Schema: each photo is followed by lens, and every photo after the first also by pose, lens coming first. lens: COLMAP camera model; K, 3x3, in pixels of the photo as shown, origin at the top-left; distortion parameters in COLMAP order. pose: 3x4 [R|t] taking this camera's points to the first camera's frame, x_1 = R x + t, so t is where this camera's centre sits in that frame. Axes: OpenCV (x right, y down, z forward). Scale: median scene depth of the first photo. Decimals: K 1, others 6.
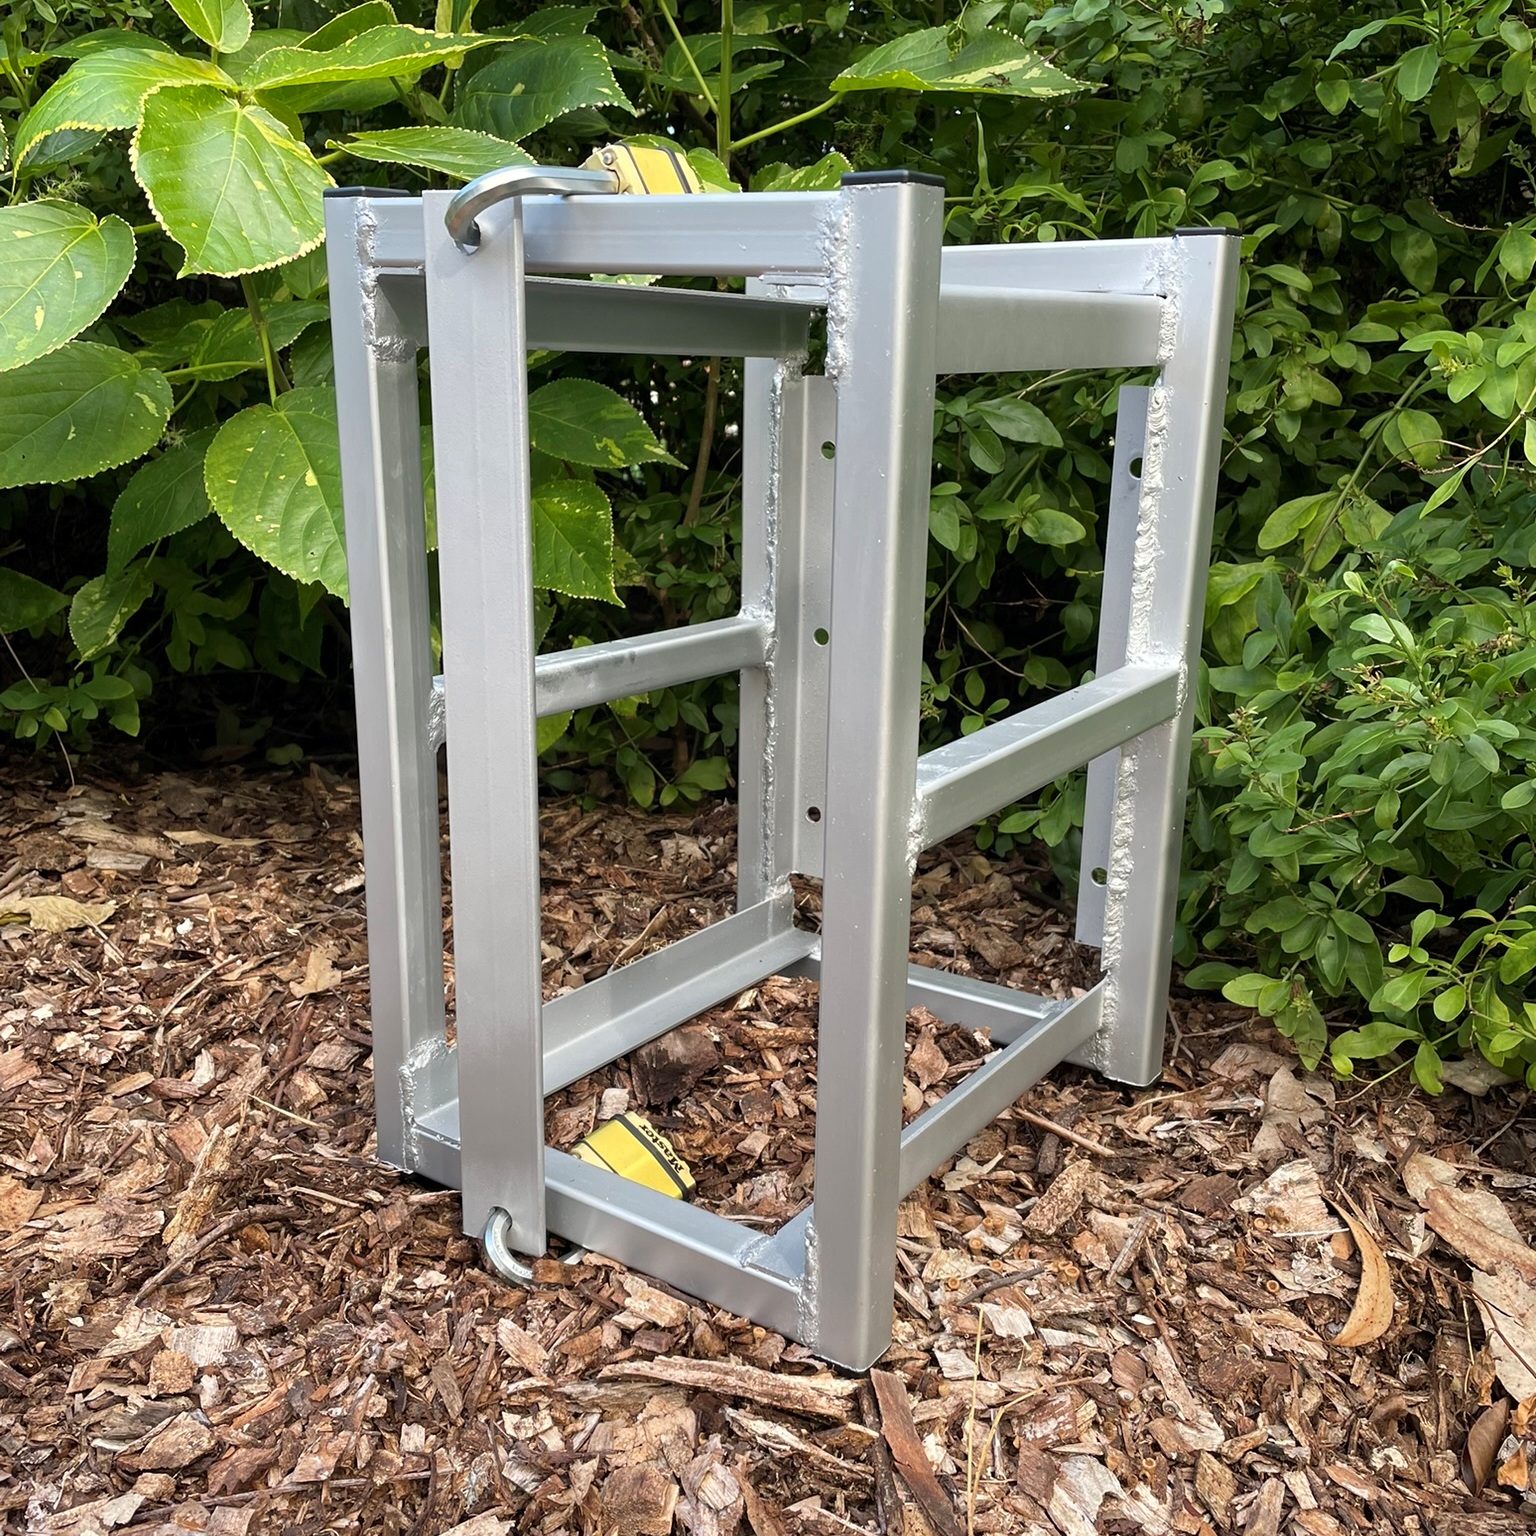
lens RADIAL K [[1550.1, 0, 778.0], [0, 1550.1, 784.2], [0, 0, 1]] dist [0.025895, 0.000000]
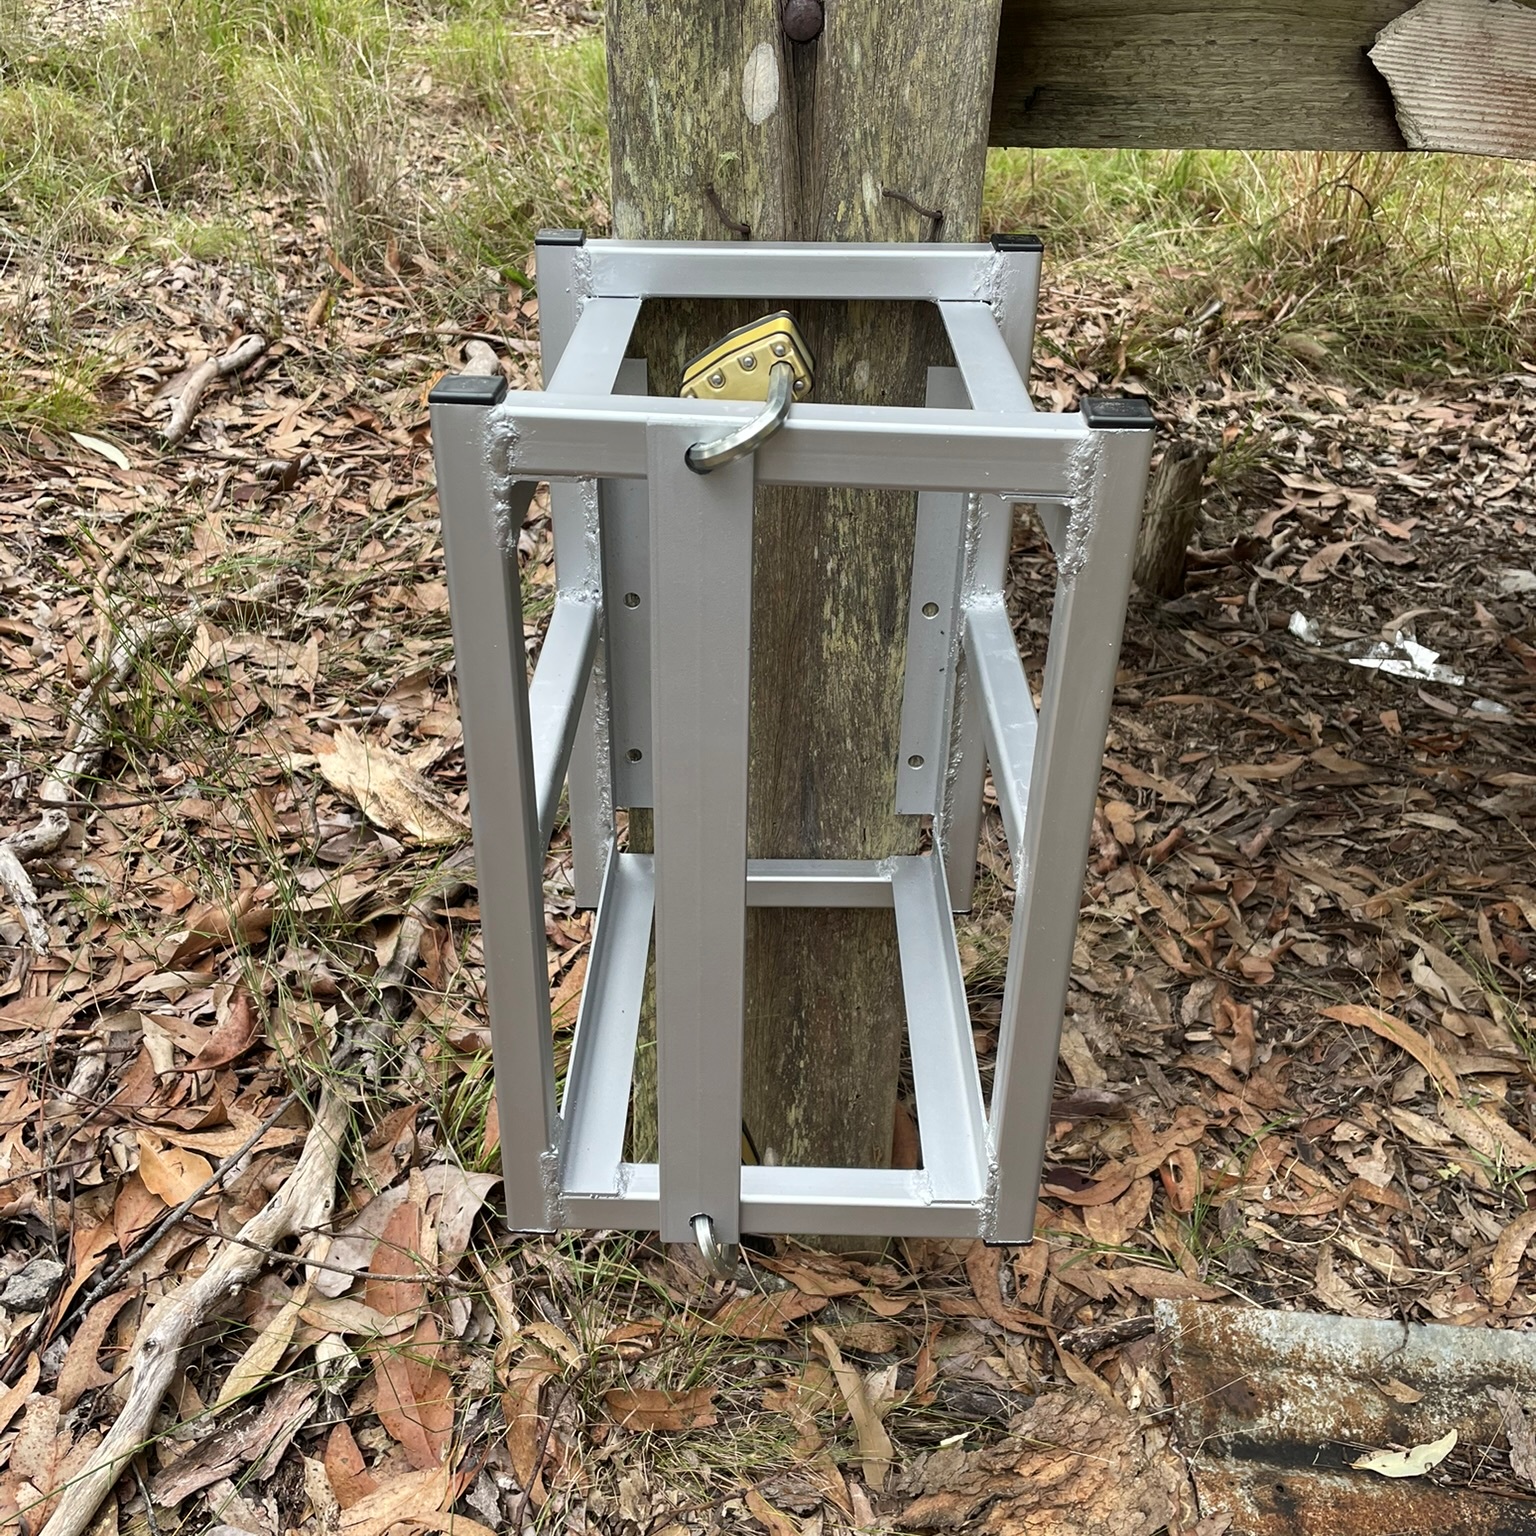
lens RADIAL K [[1550.1, 0, 776.0], [0, 1550.1, 807.0], [0, 0, 1]] dist [0.025895, 0.000000]
pose [[0.827291, -0.294299, 0.478516, -0.528997], [0.149998, 0.936591, 0.316699, -0.342806], [-0.541378, -0.190225, 0.818977, 0.072398]]
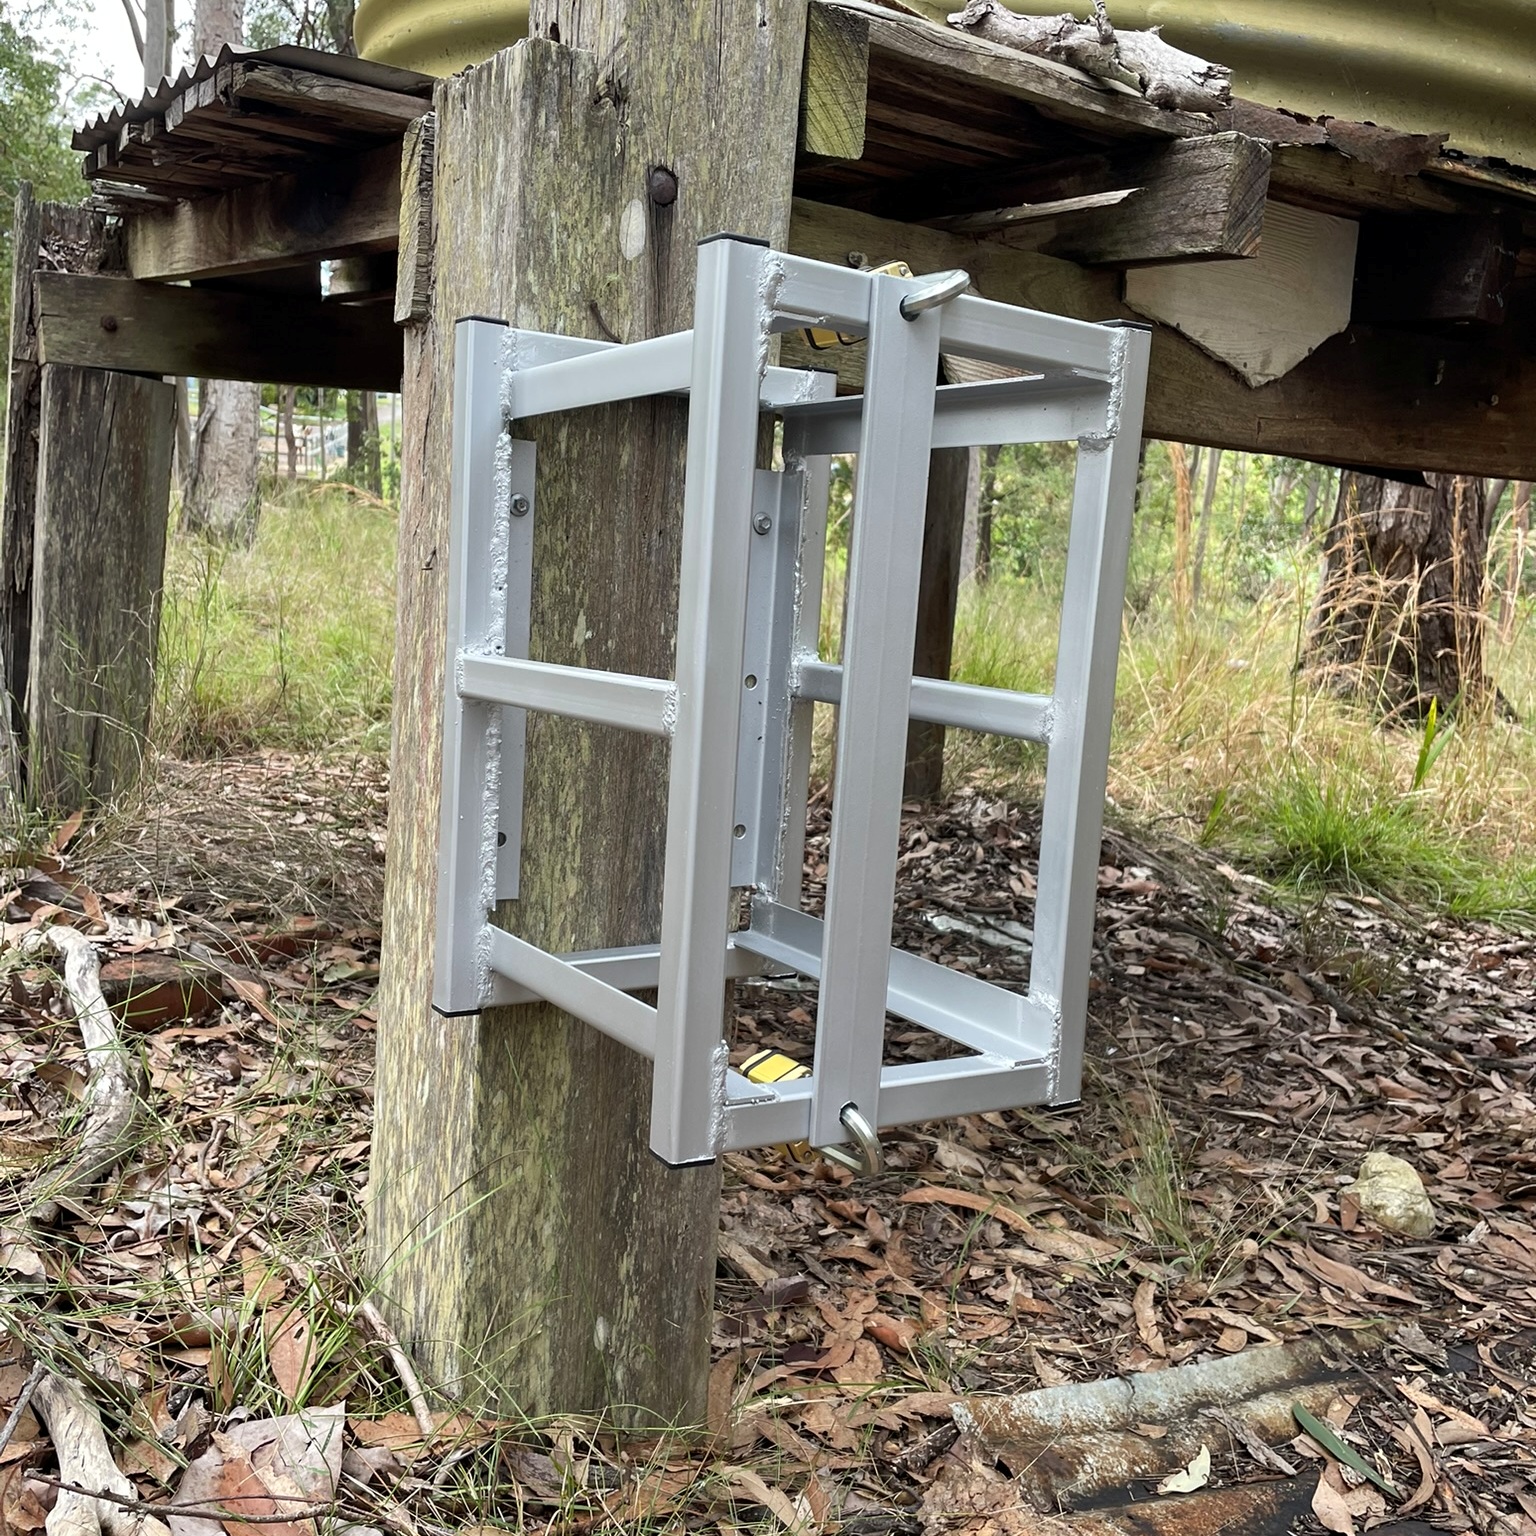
lens RADIAL K [[1550.1, 0, 767.6], [0, 1550.1, 773.5], [0, 0, 1]] dist [0.025895, 0.000000]
pose [[0.386090, -0.102527, 0.916746, -1.114275], [0.199365, 0.979591, 0.025592, -0.020110], [-0.900660, 0.172886, 0.398650, 0.497080]]
